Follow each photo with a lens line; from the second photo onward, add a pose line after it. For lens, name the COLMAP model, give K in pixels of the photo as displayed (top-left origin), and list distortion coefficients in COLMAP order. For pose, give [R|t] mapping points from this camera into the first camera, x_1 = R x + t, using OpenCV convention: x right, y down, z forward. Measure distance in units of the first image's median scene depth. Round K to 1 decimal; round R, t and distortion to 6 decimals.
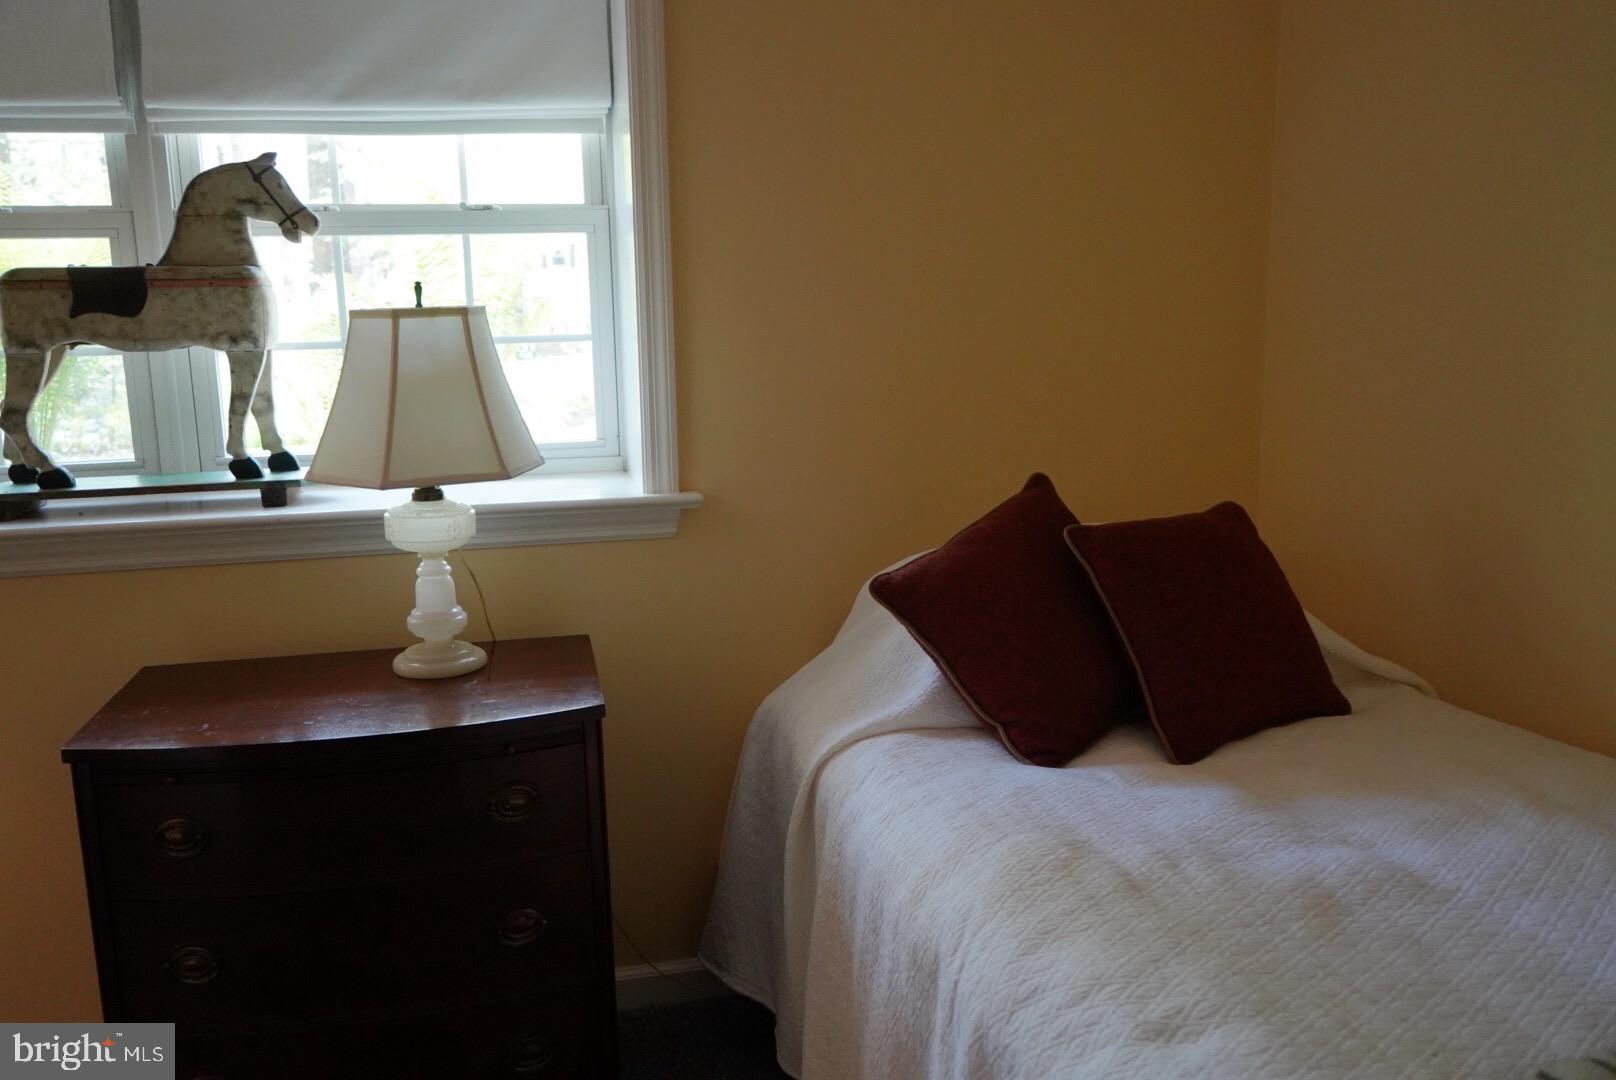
lens RADIAL K [[1299.9, 0, 814.6], [0, 1299.9, 535.4], [0, 0, 1]] dist [-0.007957, 0.009796]
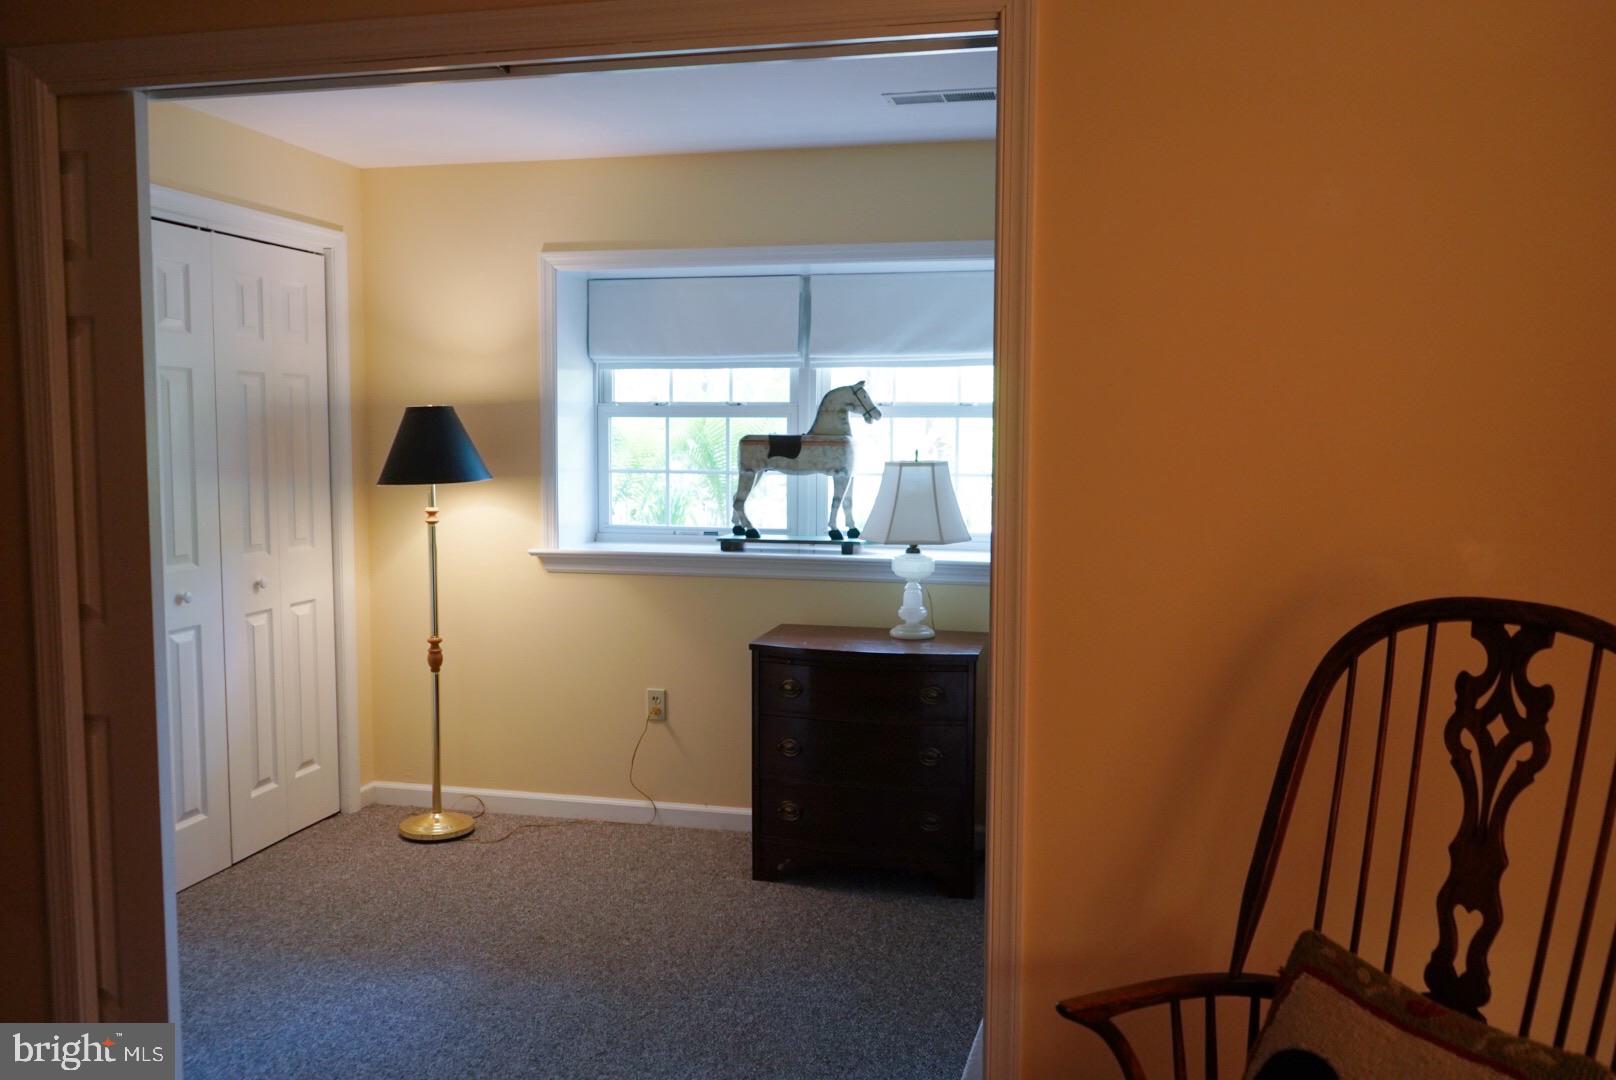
lens RADIAL K [[1299.9, 0, 808.1], [0, 1299.9, 541.9], [0, 0, 1]] dist [-0.007957, 0.009796]
pose [[0.896292, 0.064920, -0.438687, 0.416944], [-0.102398, 0.992791, -0.062292, 0.091916], [0.431481, 0.100752, 0.896478, -0.842161]]
